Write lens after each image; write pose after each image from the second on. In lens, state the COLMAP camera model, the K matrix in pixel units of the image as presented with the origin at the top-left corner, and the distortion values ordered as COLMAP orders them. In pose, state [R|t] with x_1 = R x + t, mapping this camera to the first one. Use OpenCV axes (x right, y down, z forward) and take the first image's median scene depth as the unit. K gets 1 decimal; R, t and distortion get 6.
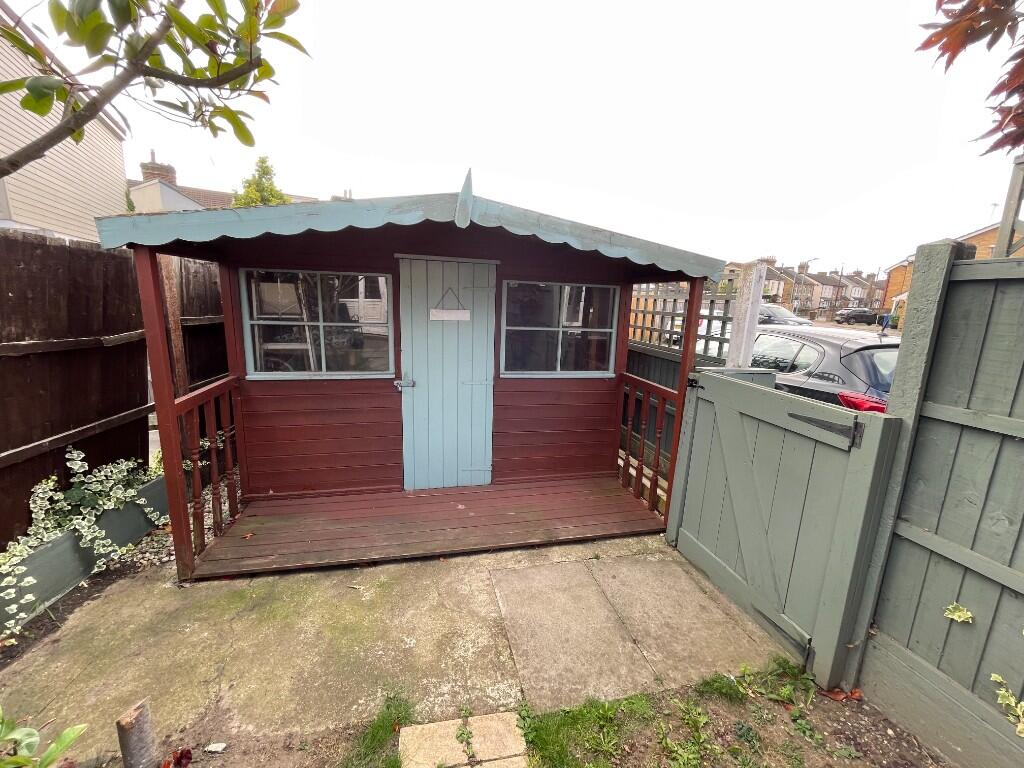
lens RADIAL K [[411.8, 0, 512.0], [0, 411.8, 384.0], [0, 0, 1]] dist [0.000106, 0.000010]
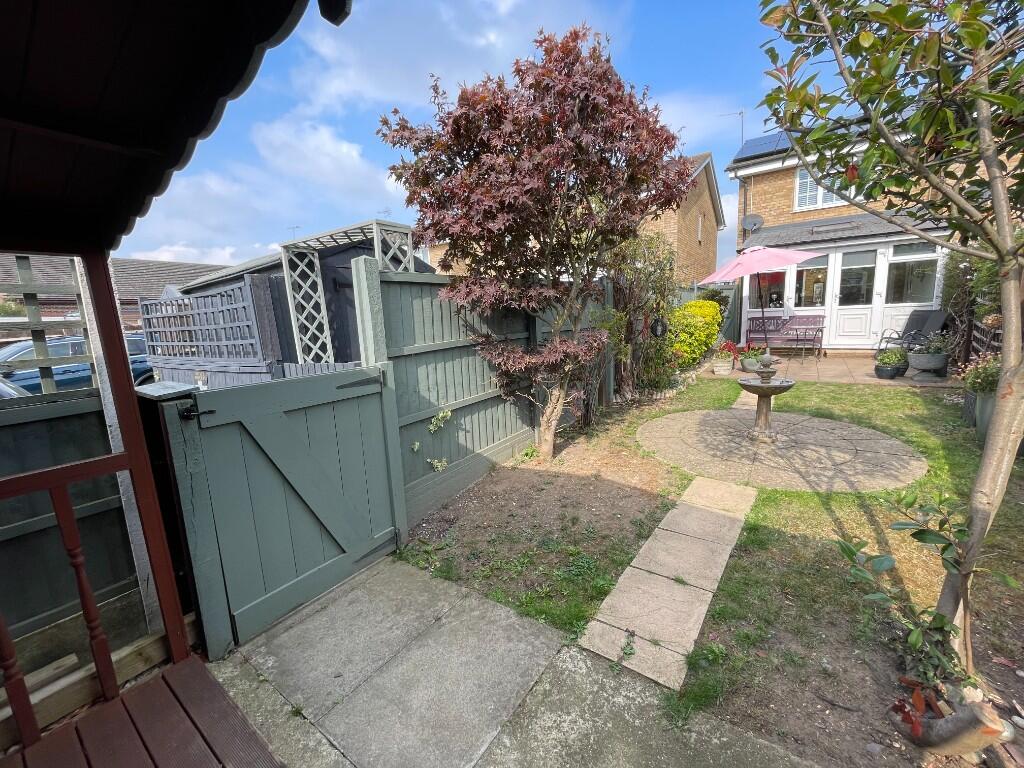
lens RADIAL K [[411.8, 0, 512.0], [0, 411.8, 384.0], [0, 0, 1]] dist [0.000106, 0.000010]
pose [[-0.656571, -0.133916, 0.742281, -0.589119], [0.172872, 0.931199, 0.320910, -0.254256], [-0.734187, 0.339019, -0.588248, 1.475386]]
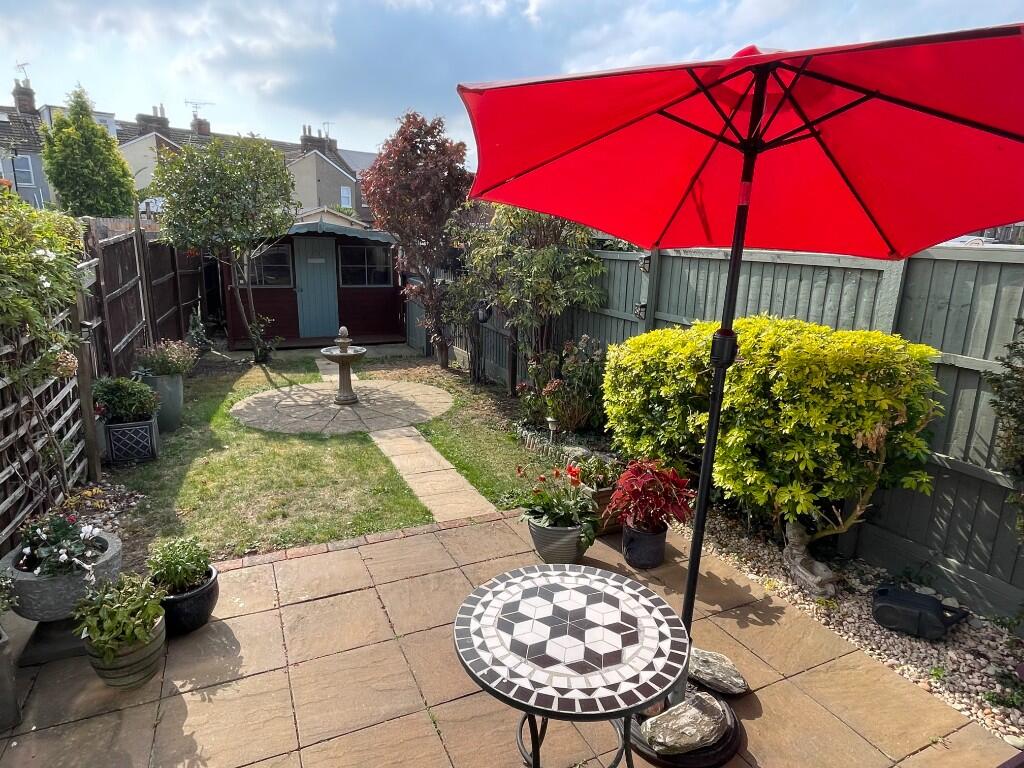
lens RADIAL K [[599.1, 0, 512.0], [0, 599.1, 384.0], [0, 0, 1]] dist [-0.000515, -0.000078]
pose [[0.980616, -0.058334, 0.187056, 0.260688], [0.050221, 0.997592, 0.047828, 0.416483], [-0.189395, -0.037506, 0.981184, -2.522947]]
